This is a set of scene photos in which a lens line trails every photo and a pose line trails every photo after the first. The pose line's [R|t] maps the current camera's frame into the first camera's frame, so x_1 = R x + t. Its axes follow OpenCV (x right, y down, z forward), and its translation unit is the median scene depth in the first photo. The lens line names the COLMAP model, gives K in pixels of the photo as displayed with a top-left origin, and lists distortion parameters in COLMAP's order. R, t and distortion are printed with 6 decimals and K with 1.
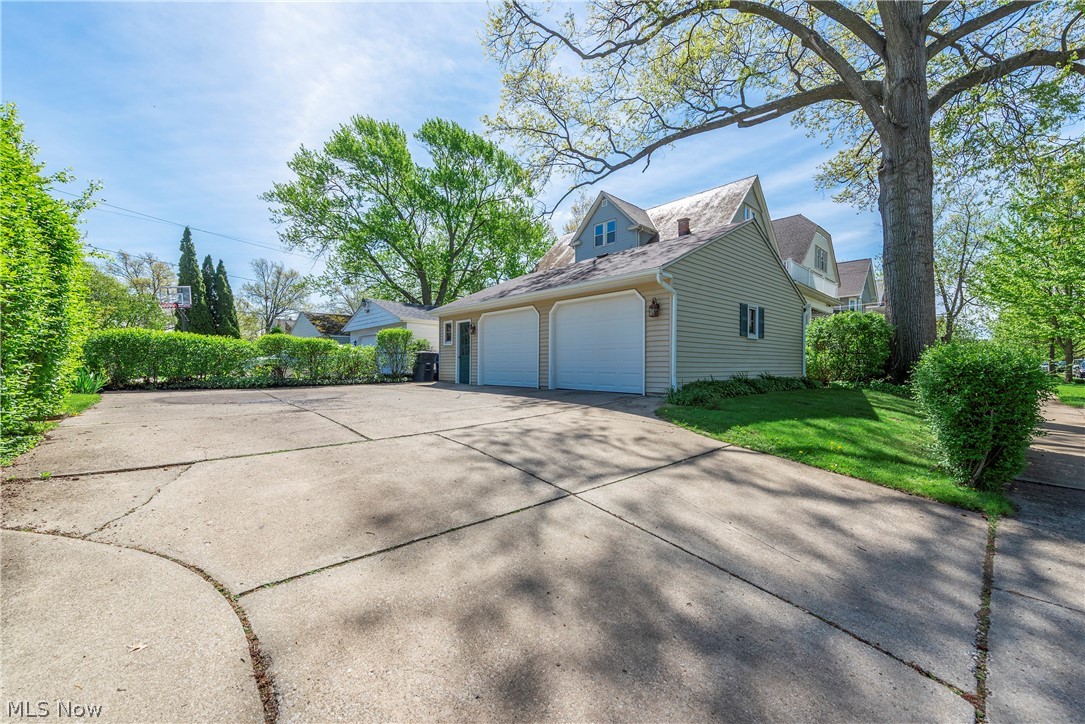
lens RADIAL K [[433.9, 0, 541.0], [0, 433.9, 363.7], [0, 0, 1]] dist [-0.000098, -0.000477]
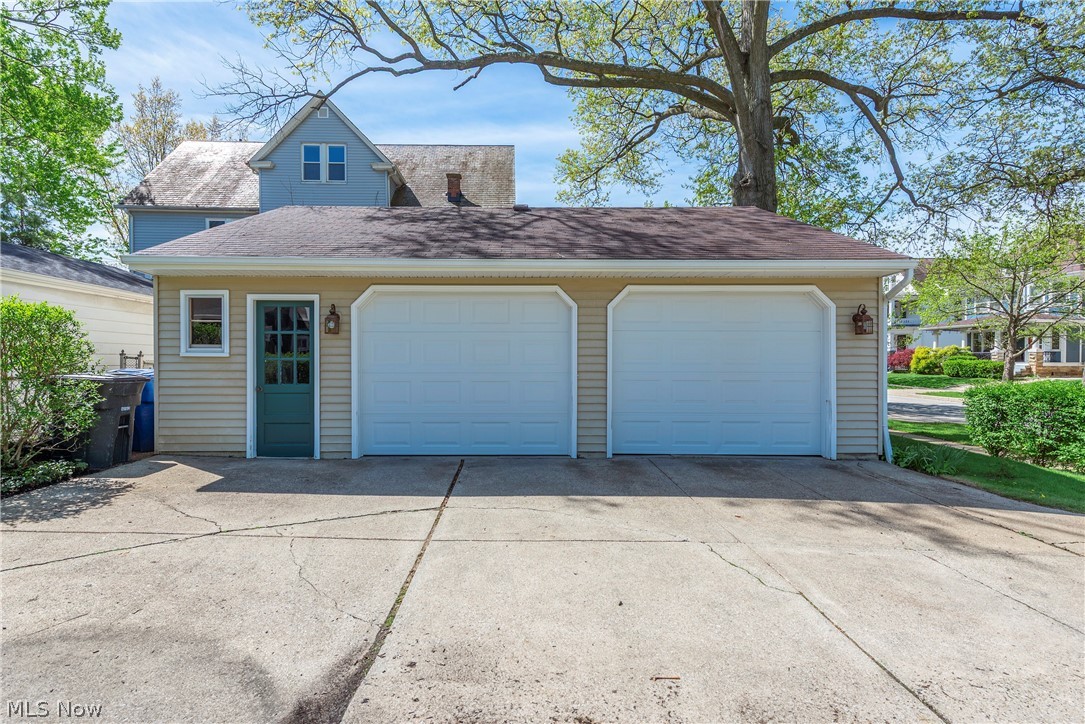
lens RADIAL K [[513.6, 0, 539.7], [0, 513.6, 360.6], [0, 0, 1]] dist [0.004626, 0.000269]
pose [[0.654297, -0.004486, 0.756224, -0.286526], [-0.002052, 0.999968, 0.007708, -0.034604], [-0.756235, -0.006595, 0.654267, 0.399590]]
